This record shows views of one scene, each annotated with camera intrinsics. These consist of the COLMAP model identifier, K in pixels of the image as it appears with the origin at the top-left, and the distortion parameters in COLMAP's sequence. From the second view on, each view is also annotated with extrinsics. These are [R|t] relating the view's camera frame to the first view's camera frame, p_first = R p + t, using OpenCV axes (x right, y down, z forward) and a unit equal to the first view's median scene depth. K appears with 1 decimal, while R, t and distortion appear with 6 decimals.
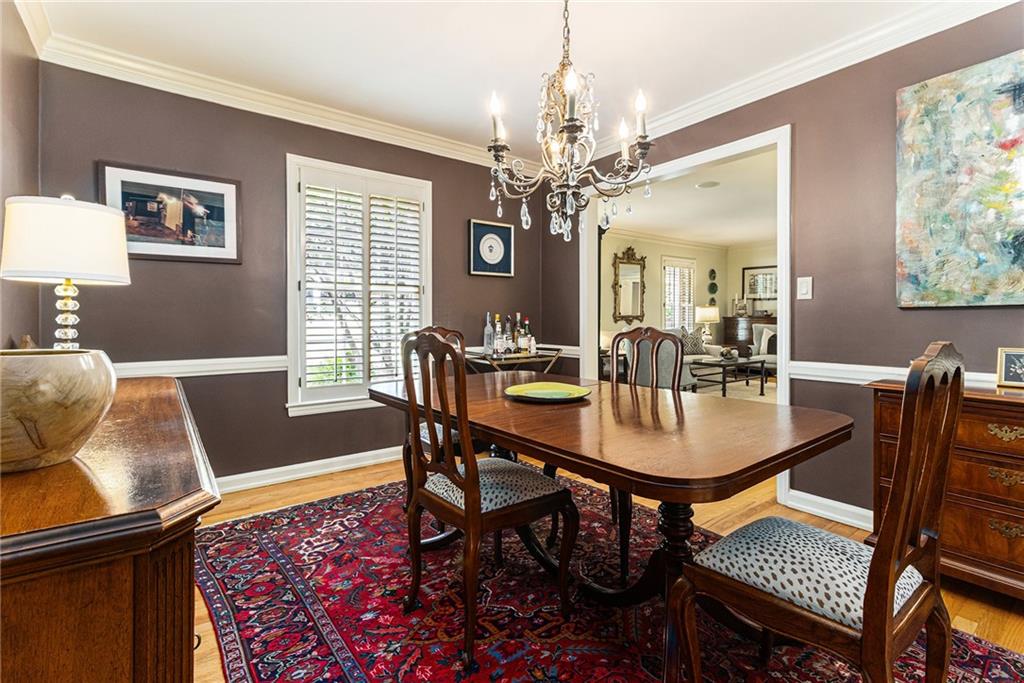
lens RADIAL K [[474.7, 0, 520.2], [0, 474.7, 311.8], [0, 0, 1]] dist [-0.000946, 0.000459]
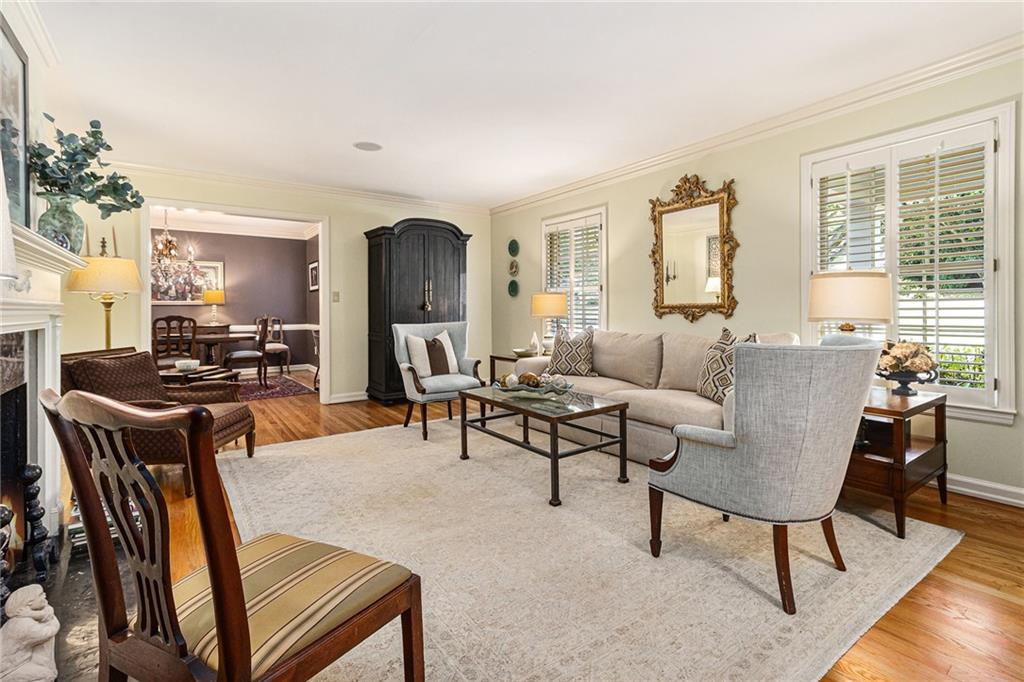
lens RADIAL K [[474.7, 0, 520.2], [0, 474.7, 311.3], [0, 0, 1]] dist [-0.000946, 0.000459]
pose [[-0.036246, -0.000043, -0.999343, 0.765994], [0.012358, 0.999924, -0.000491, 0.013077], [0.999266, -0.012367, -0.036243, 0.828074]]
